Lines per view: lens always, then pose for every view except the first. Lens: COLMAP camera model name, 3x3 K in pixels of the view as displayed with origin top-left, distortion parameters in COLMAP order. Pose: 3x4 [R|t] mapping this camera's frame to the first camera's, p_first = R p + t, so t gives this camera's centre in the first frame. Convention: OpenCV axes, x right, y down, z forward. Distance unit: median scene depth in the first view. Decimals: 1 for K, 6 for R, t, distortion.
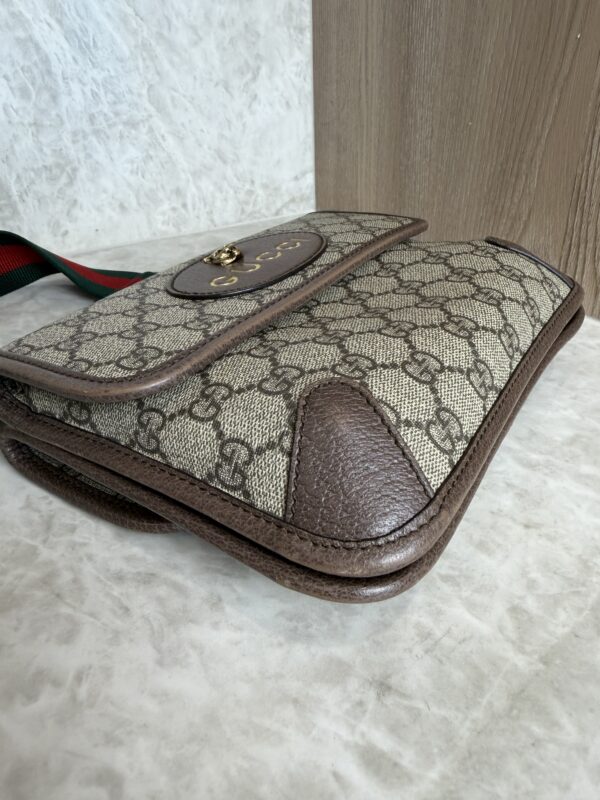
lens RADIAL K [[585.4, 0, 295.6], [0, 585.4, 357.8], [0, 0, 1]] dist [0.006033, 0.005039]
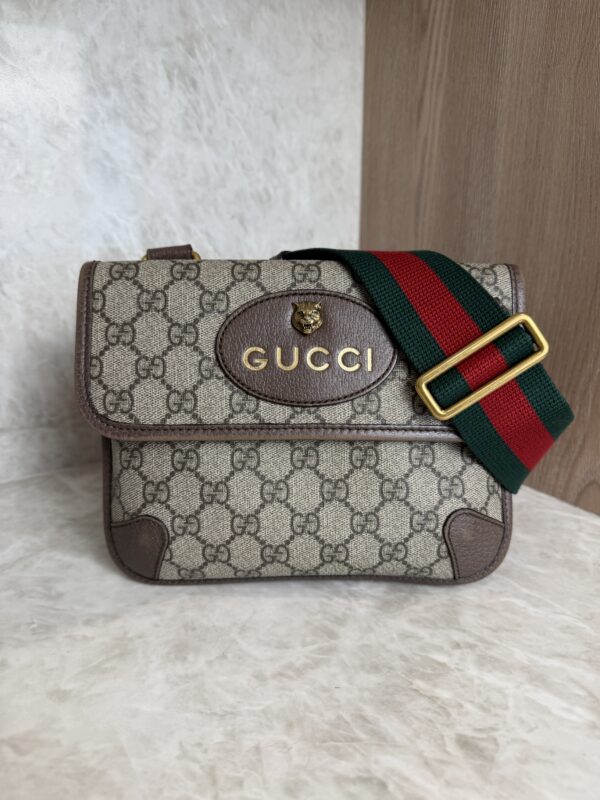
lens RADIAL K [[595.2, 0, 300.0], [0, 595.2, 400.0], [0, 0, 1]] dist [-0.025901, 0.004909]
pose [[0.998305, 0.023138, 0.053395, -0.354461], [-0.010720, 0.974970, -0.222076, -0.119617], [-0.057197, 0.221127, 0.973566, -0.115935]]
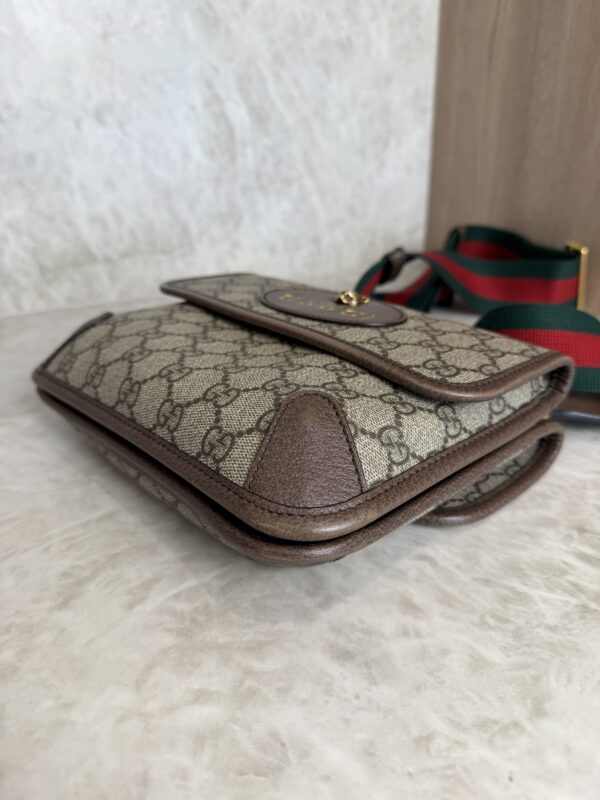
lens RADIAL K [[600.3, 0, 300.0], [0, 600.3, 400.0], [0, 0, 1]] dist [-0.058038, 0.015120]
pose [[0.998099, 0.043431, -0.043729, -0.418375], [-0.045363, 0.997992, -0.044208, 0.243745], [0.041721, 0.046108, 0.998065, -0.479157]]
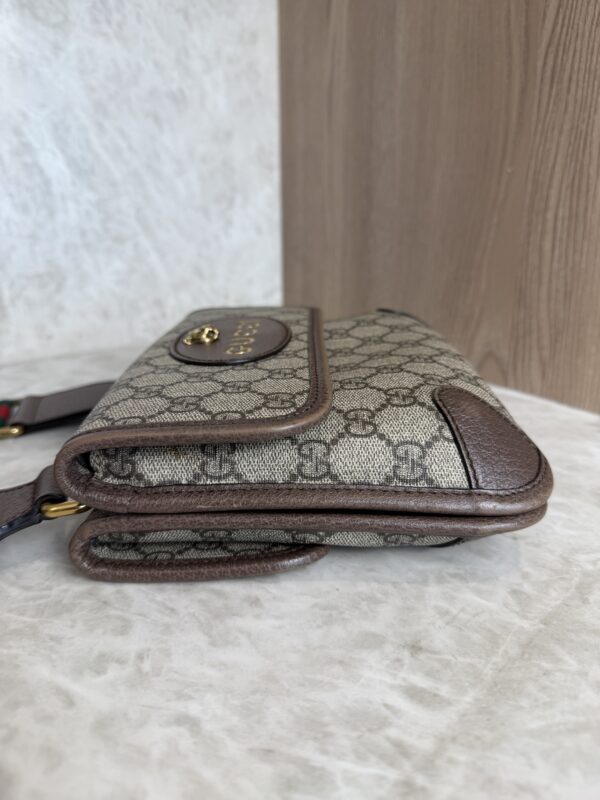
lens RADIAL K [[600.3, 0, 300.0], [0, 600.3, 400.0], [0, 0, 1]] dist [-0.058038, 0.015120]
pose [[0.994415, -0.005846, 0.105381, -0.147088], [0.024050, 0.984749, -0.172311, 0.213247], [-0.102767, 0.173883, 0.979390, -0.147311]]
